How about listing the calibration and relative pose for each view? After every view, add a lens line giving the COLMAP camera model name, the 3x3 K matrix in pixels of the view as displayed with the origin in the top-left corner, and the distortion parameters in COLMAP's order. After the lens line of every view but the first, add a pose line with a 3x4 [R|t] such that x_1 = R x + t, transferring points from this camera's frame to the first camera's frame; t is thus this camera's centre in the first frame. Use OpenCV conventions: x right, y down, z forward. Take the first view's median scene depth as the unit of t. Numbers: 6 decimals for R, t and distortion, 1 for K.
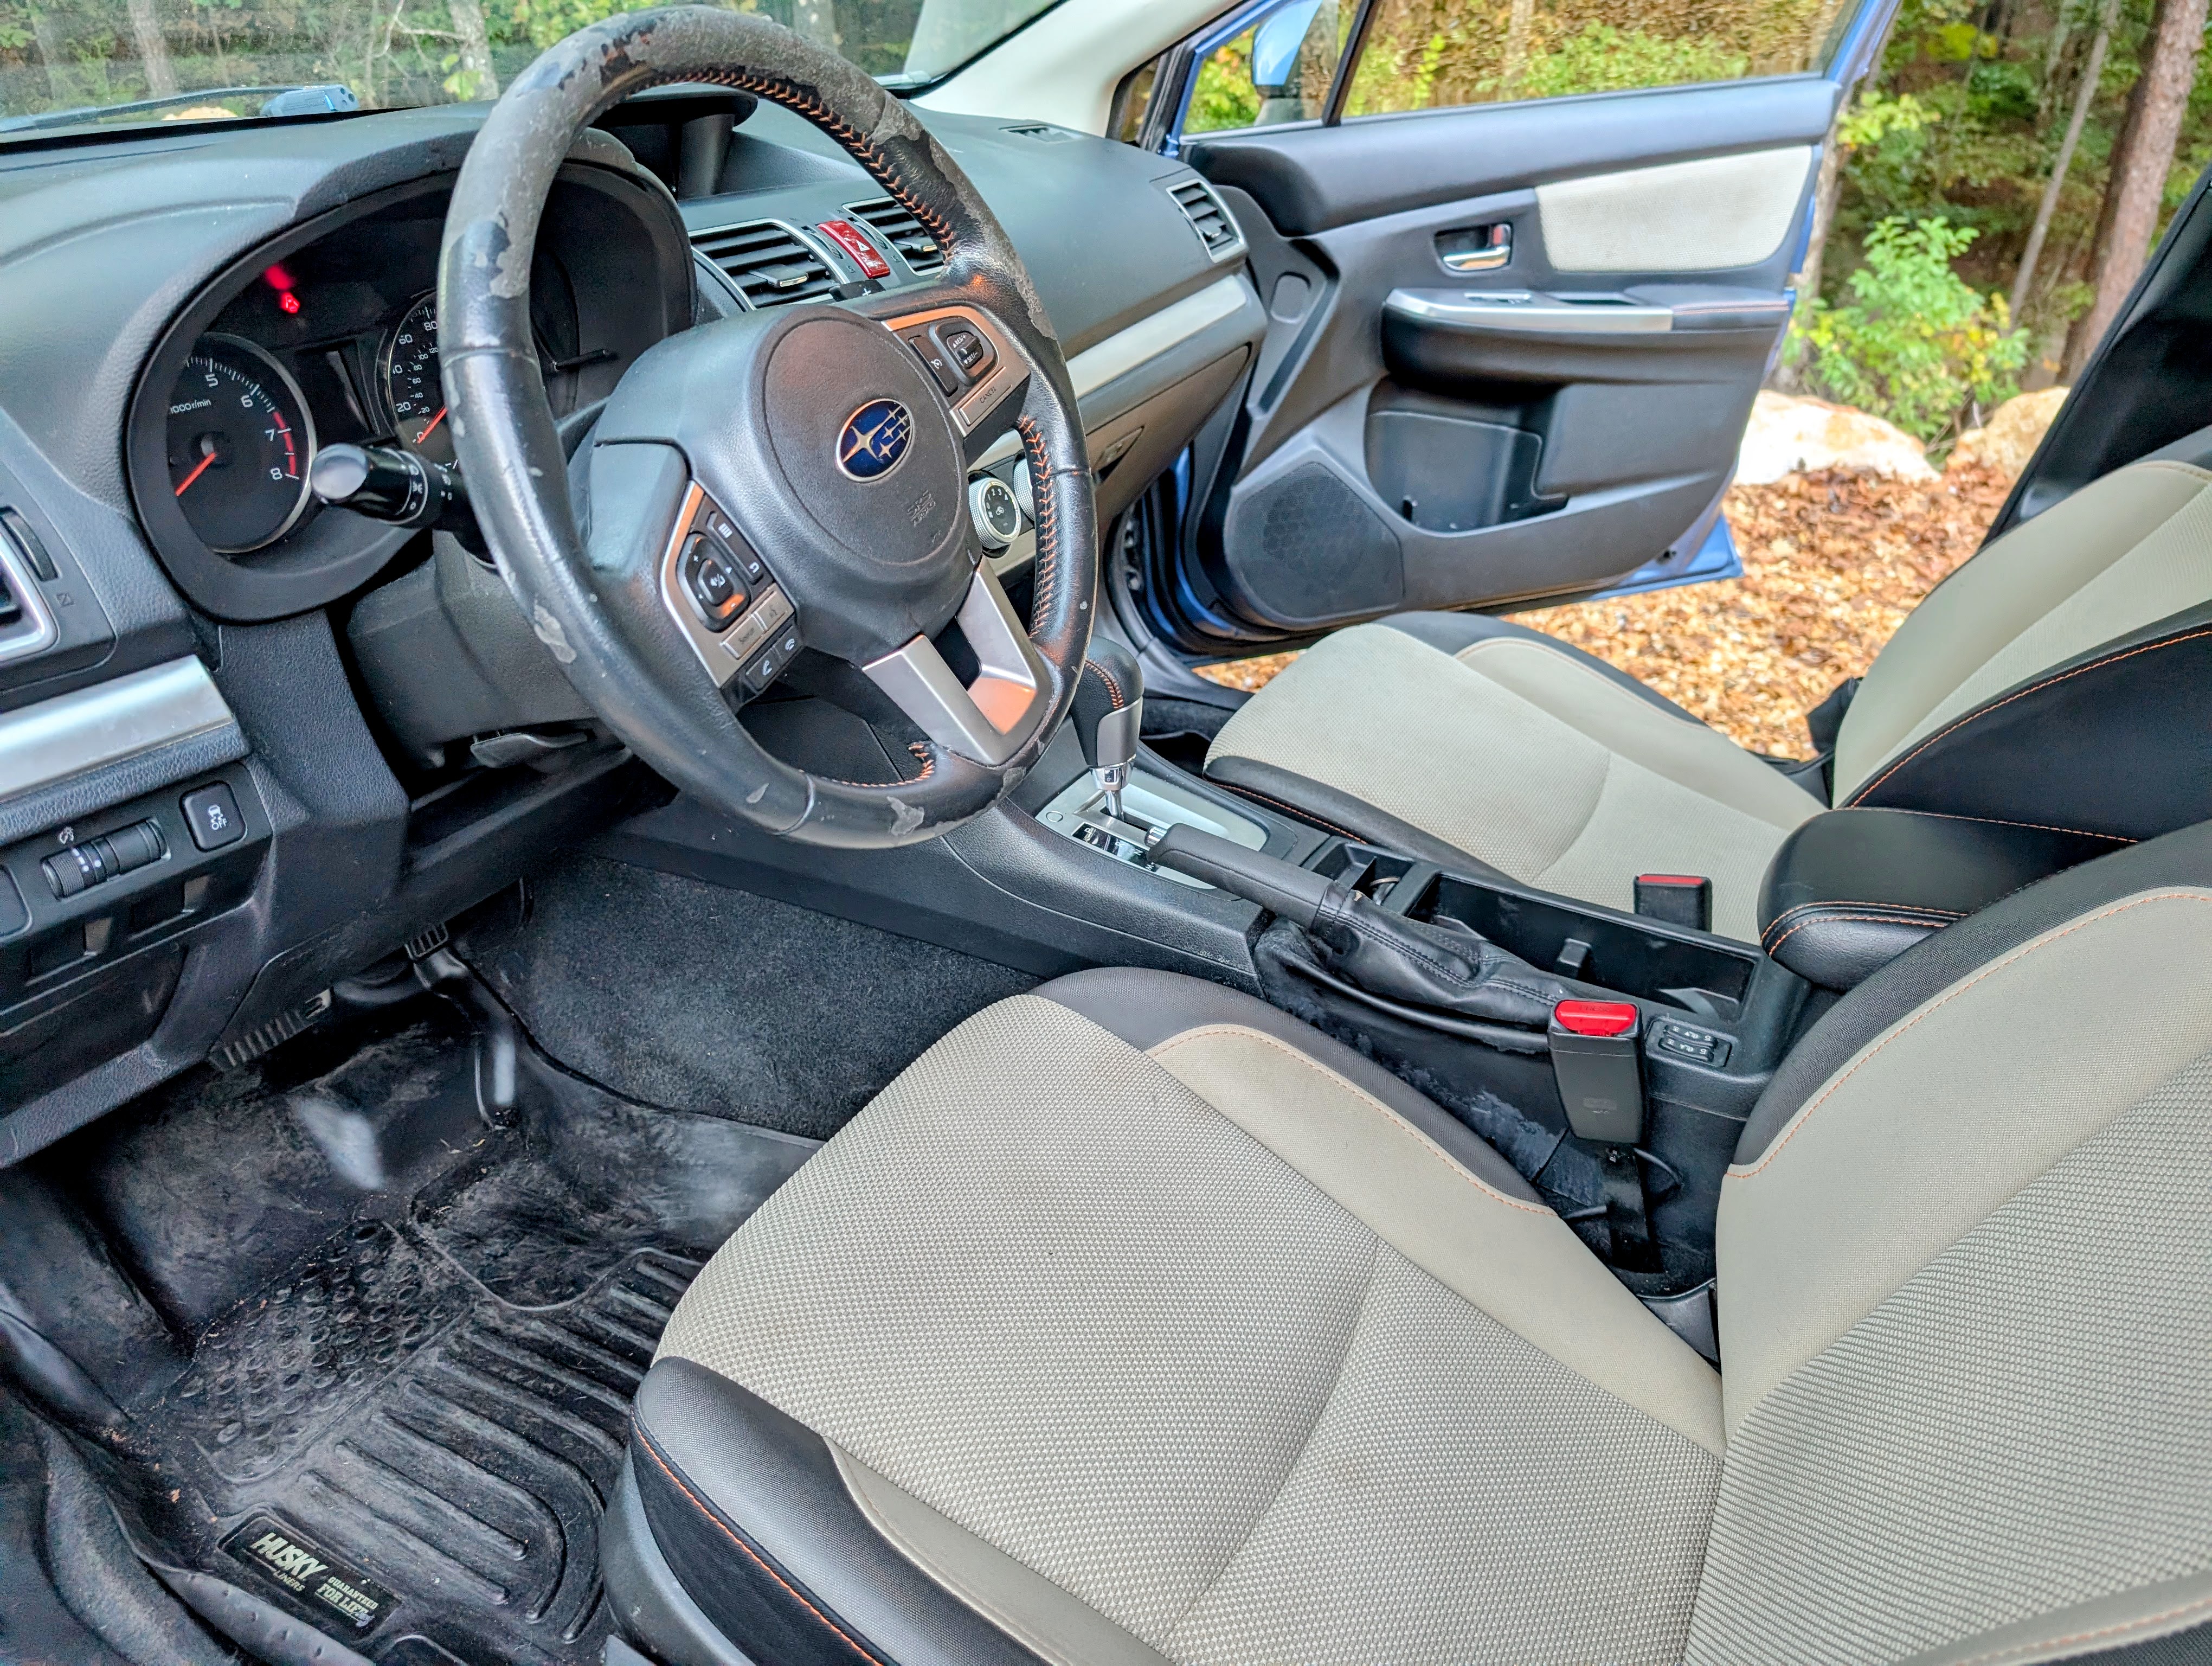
lens RADIAL K [[1611.1, 0, 1106.0], [0, 1611.1, 833.0], [0, 0, 1]] dist [-0.000811, 0.004075]
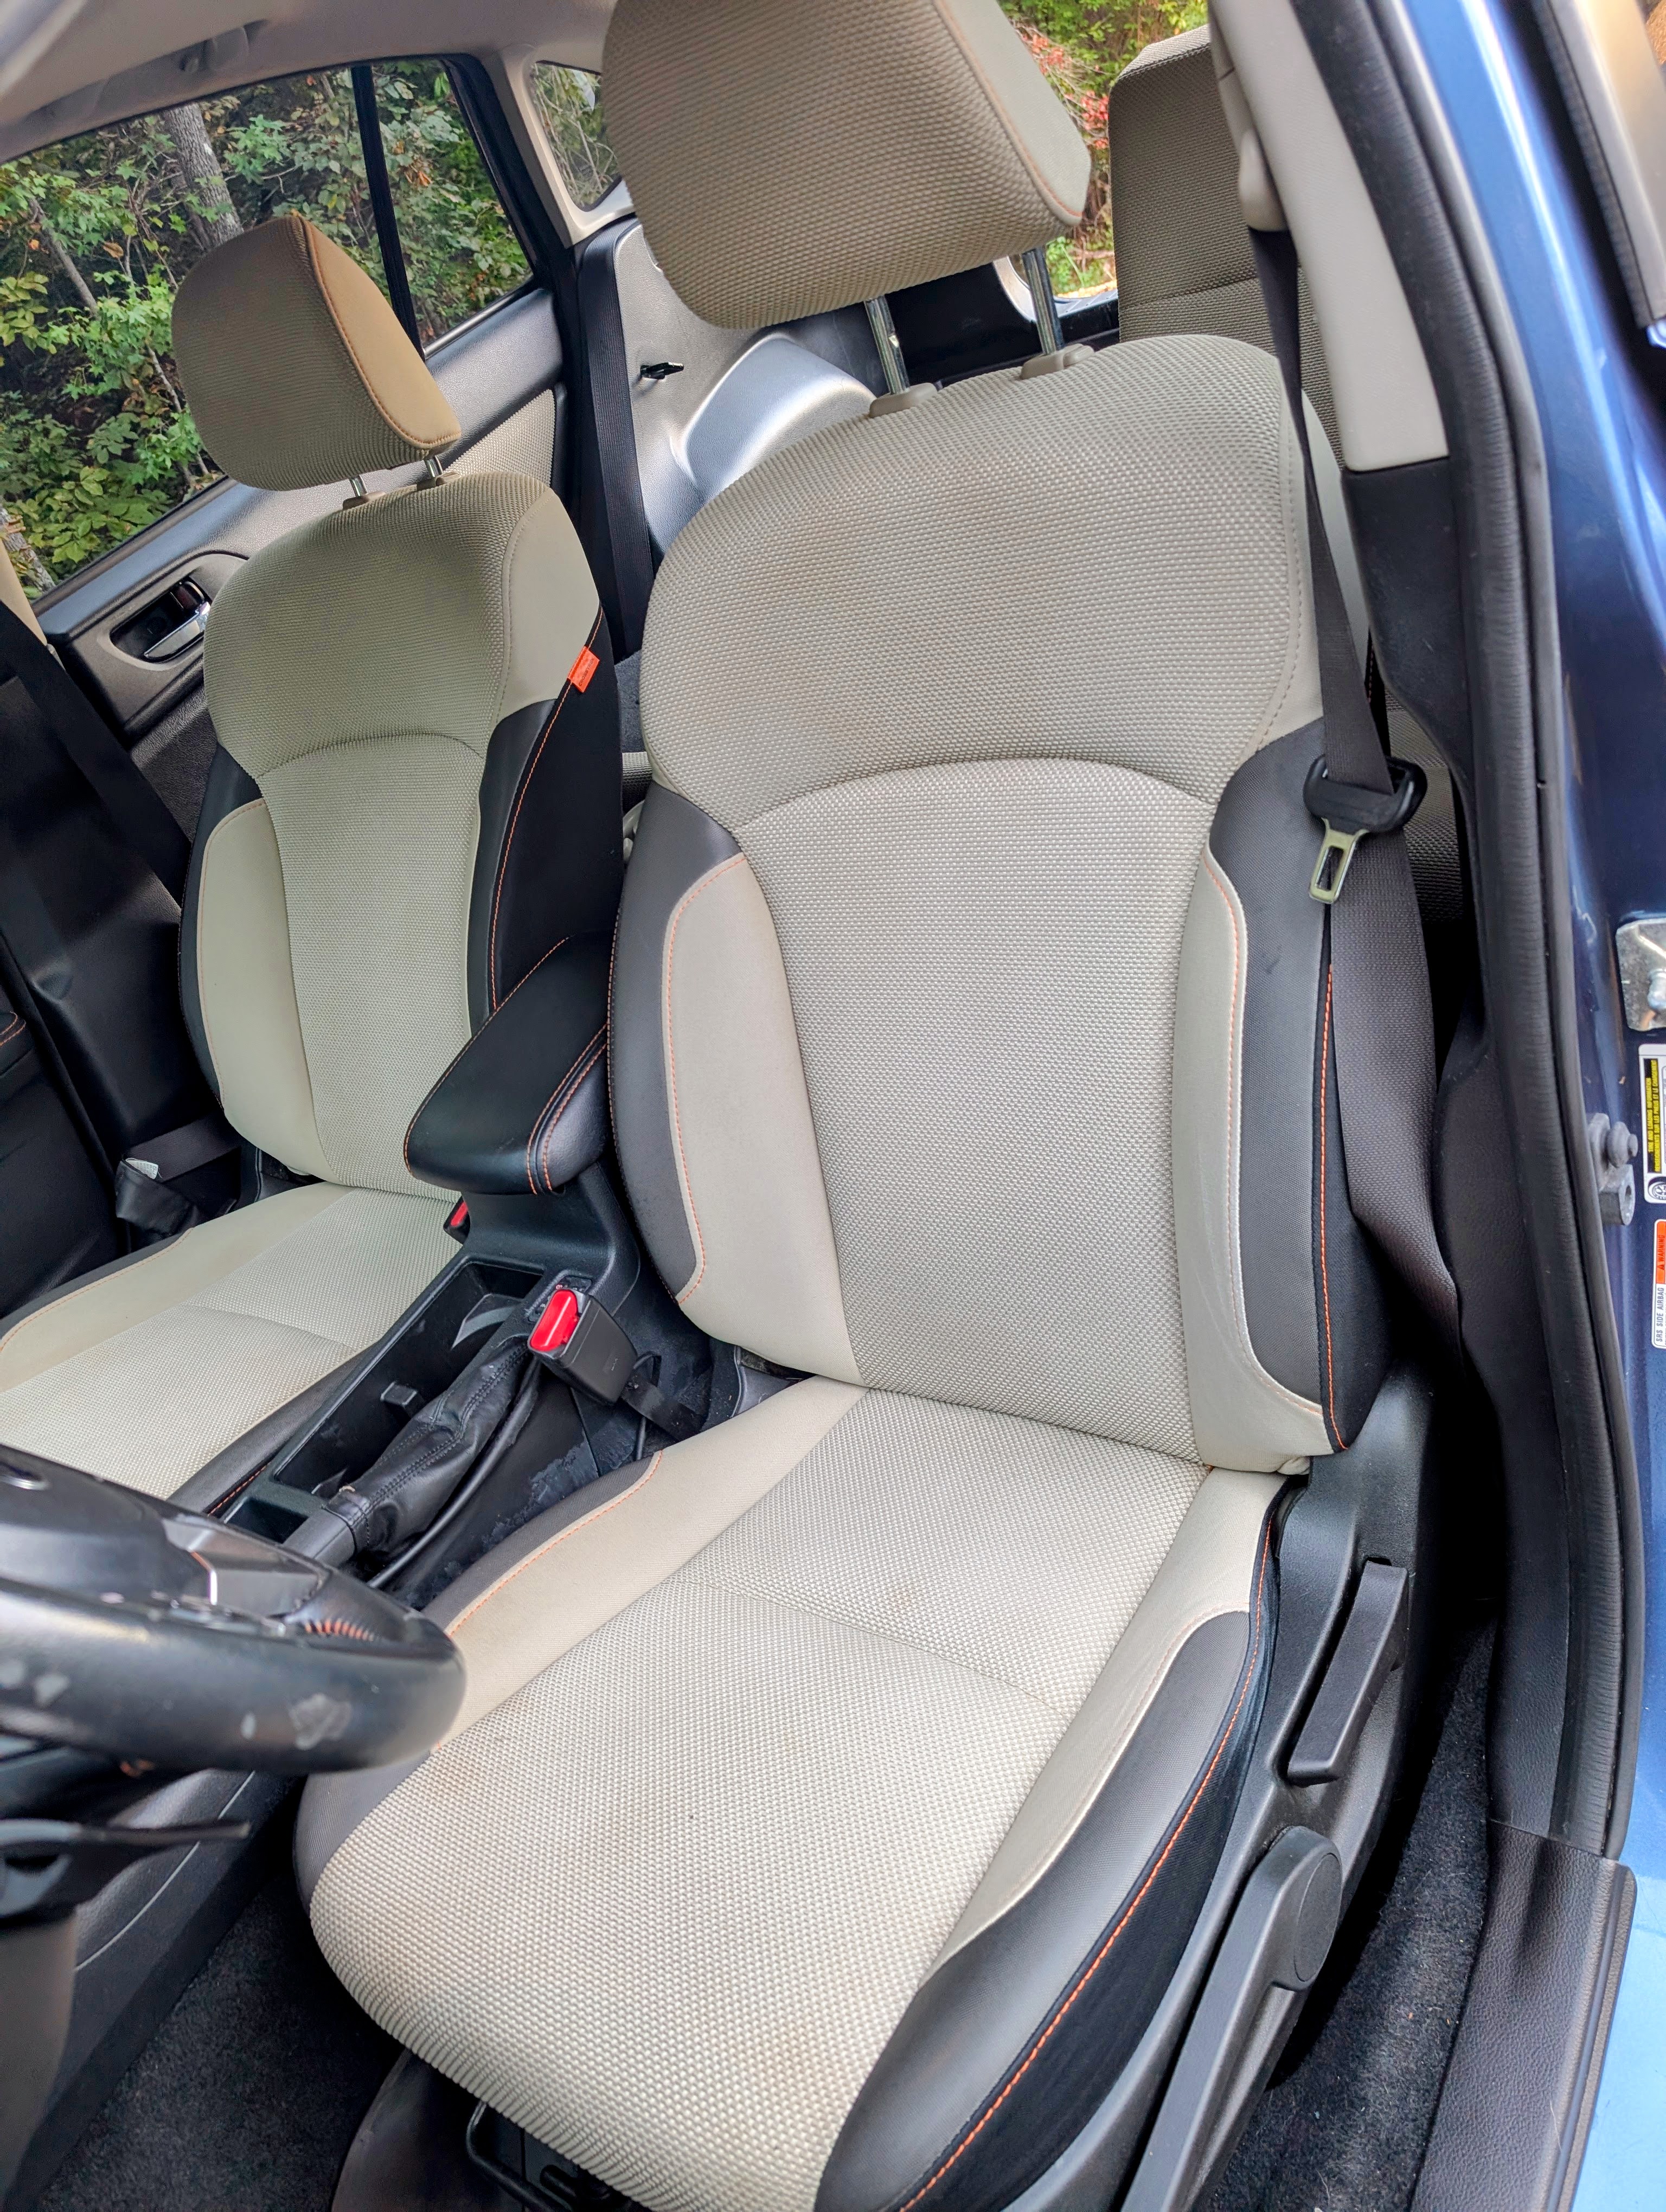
lens RADIAL K [[1611.1, 0, 833.0], [0, 1611.1, 1106.0], [0, 0, 1]] dist [-0.000811, 0.004075]
pose [[0.037046, -0.610773, 0.790939, -0.492063], [0.752968, 0.537432, 0.379744, -0.250459], [-0.657013, 0.581484, 0.479802, 0.209327]]
